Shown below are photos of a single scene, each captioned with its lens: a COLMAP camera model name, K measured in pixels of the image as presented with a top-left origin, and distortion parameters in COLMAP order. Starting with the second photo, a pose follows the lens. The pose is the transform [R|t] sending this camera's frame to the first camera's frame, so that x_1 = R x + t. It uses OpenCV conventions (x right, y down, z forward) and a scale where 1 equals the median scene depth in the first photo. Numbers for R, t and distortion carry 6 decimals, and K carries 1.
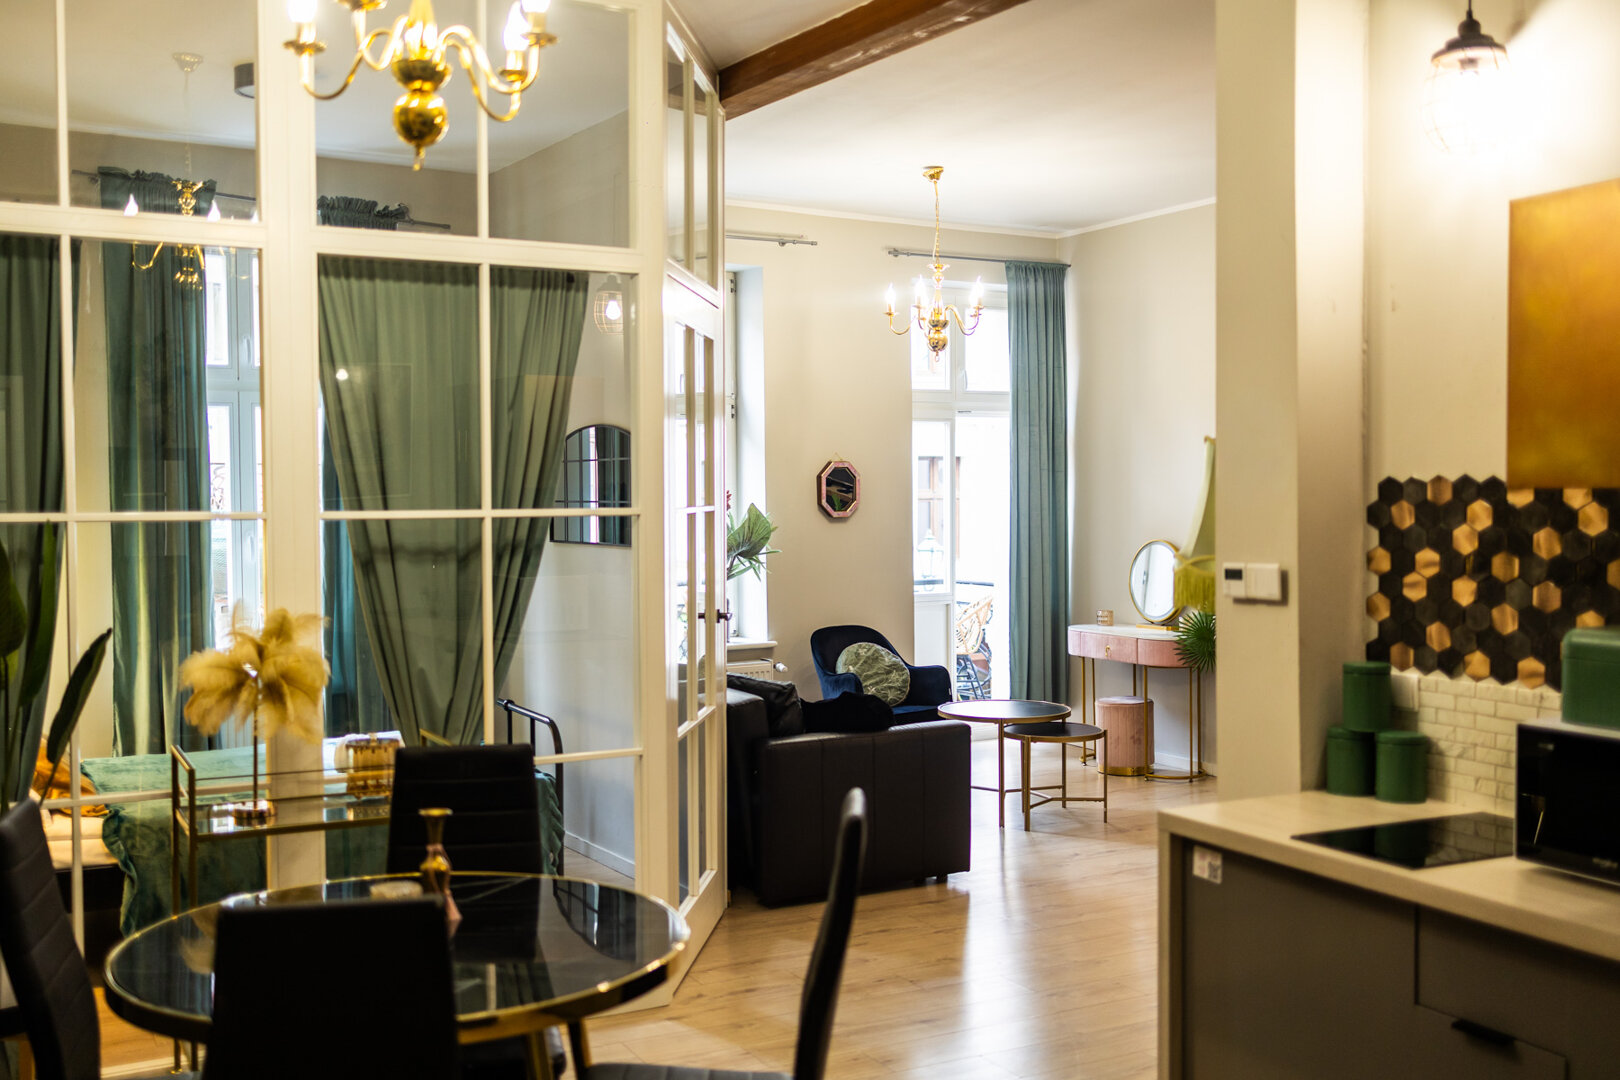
lens RADIAL K [[1611.9, 0, 808.2], [0, 1611.9, 550.1], [0, 0, 1]] dist [0.014957, -0.009018]
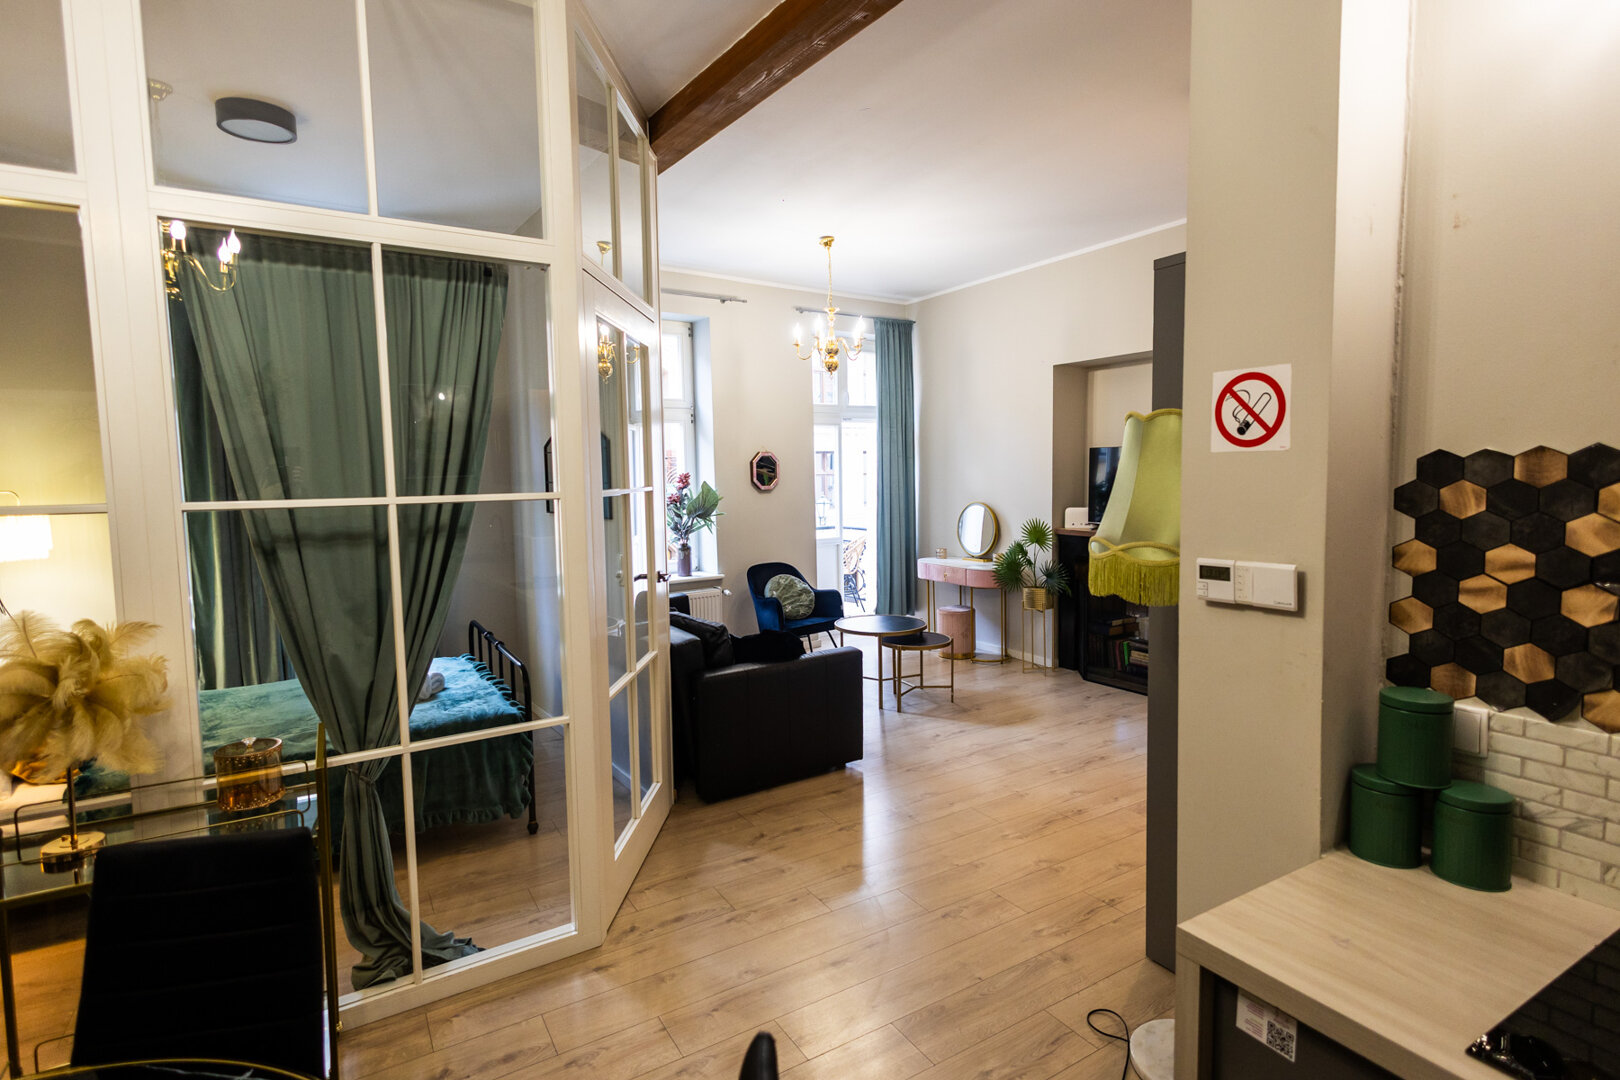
lens RADIAL K [[805.7, 0, 810.0], [0, 805.7, 540.0], [0, 0, 1]] dist [0.005555, 0.000829]
pose [[0.998057, -0.016050, 0.060203, 0.022983], [0.013084, 0.998696, 0.049348, -0.016102], [-0.060916, -0.048465, 0.996966, 0.400442]]
